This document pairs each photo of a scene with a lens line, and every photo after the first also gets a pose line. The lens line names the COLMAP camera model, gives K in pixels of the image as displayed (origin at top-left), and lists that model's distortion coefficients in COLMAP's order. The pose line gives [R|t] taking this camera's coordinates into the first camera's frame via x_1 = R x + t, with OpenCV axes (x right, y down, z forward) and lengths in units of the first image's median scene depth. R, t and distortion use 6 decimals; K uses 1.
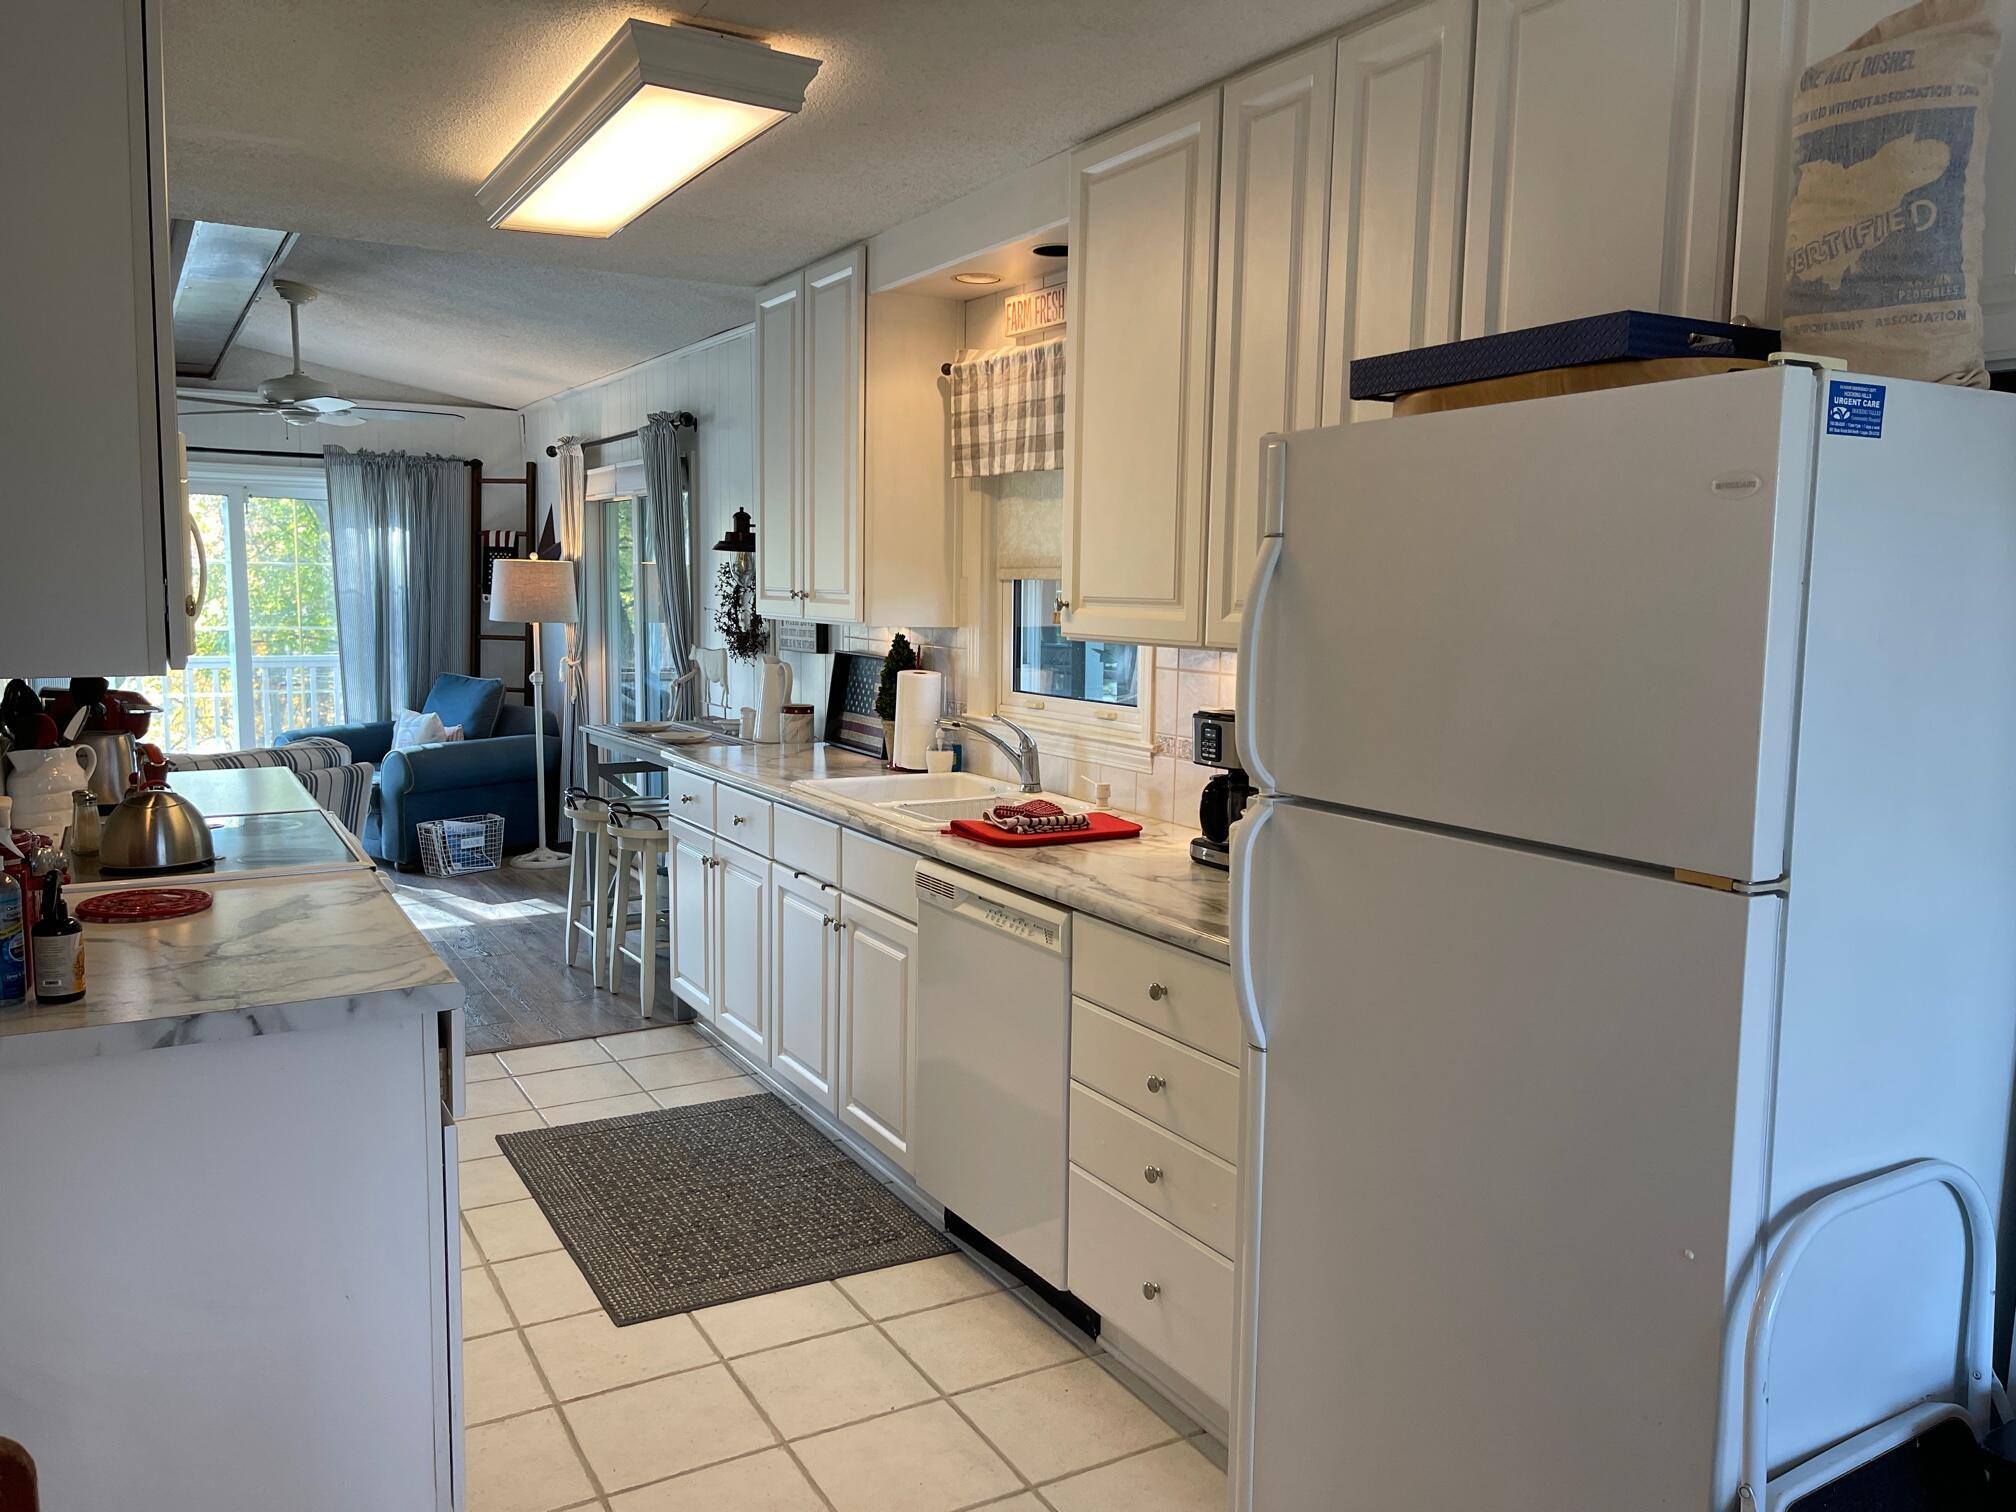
lens RADIAL K [[1235.1, 0, 1008.0], [0, 1235.1, 756.0], [0, 0, 1]] dist [0.034093, -0.000126]
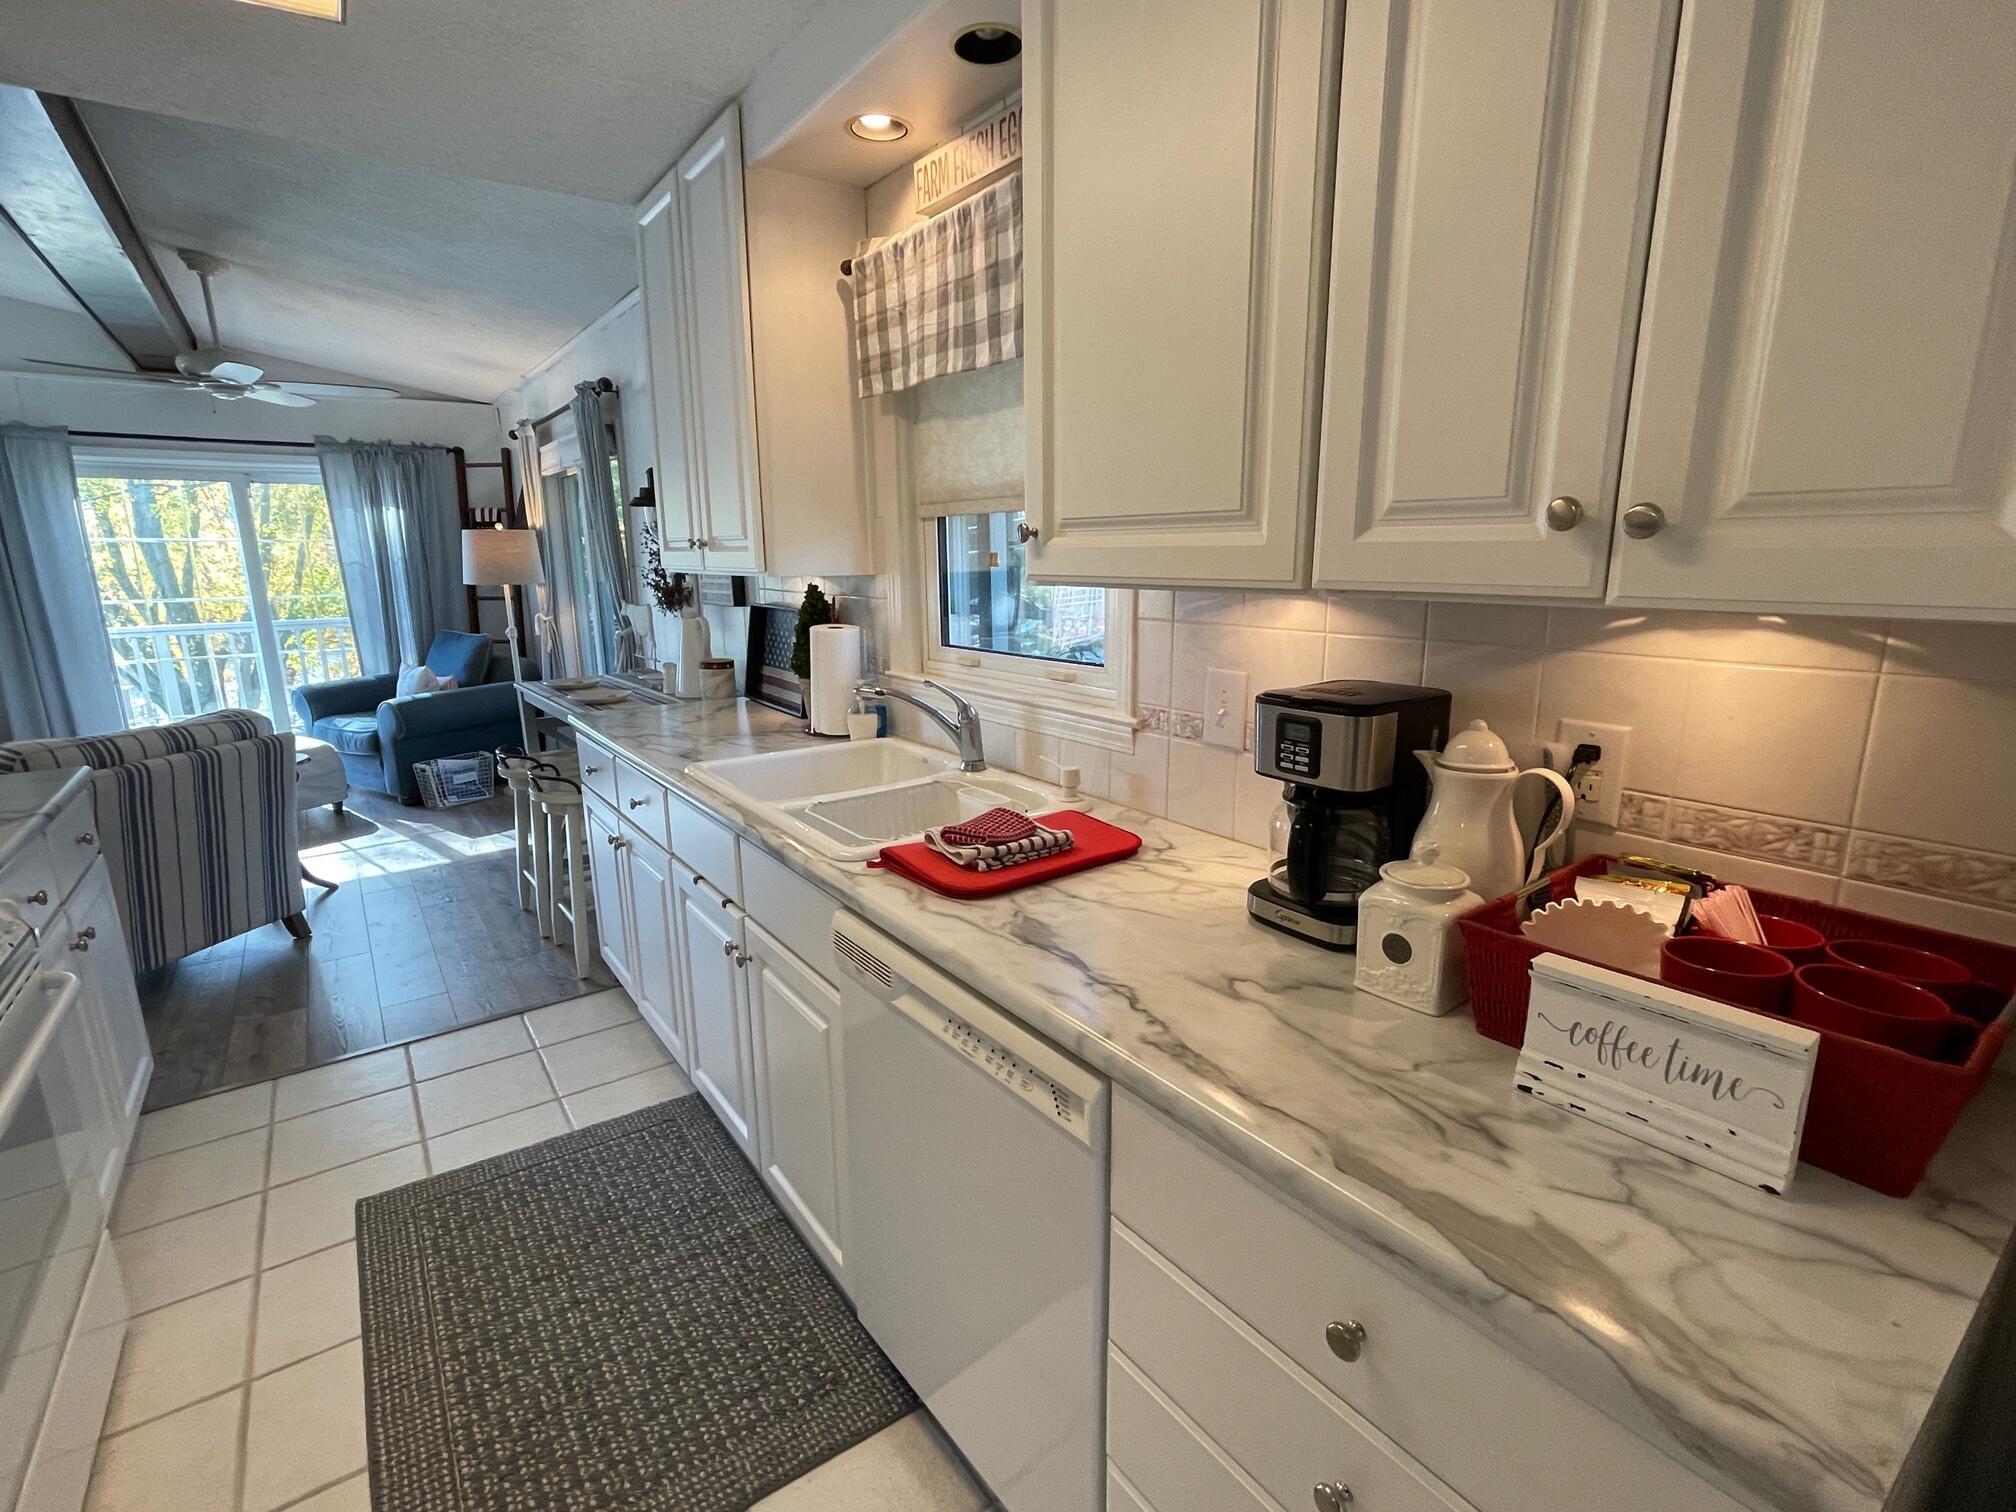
lens RADIAL K [[955.1, 0, 1003.4], [0, 955.1, 764.8], [0, 0, 1]] dist [-0.001911, -0.000872]
pose [[0.995428, -0.046304, 0.083543, -0.013544], [0.038421, 0.994867, 0.093617, -0.030750], [-0.087449, -0.089980, 0.992097, 0.318682]]
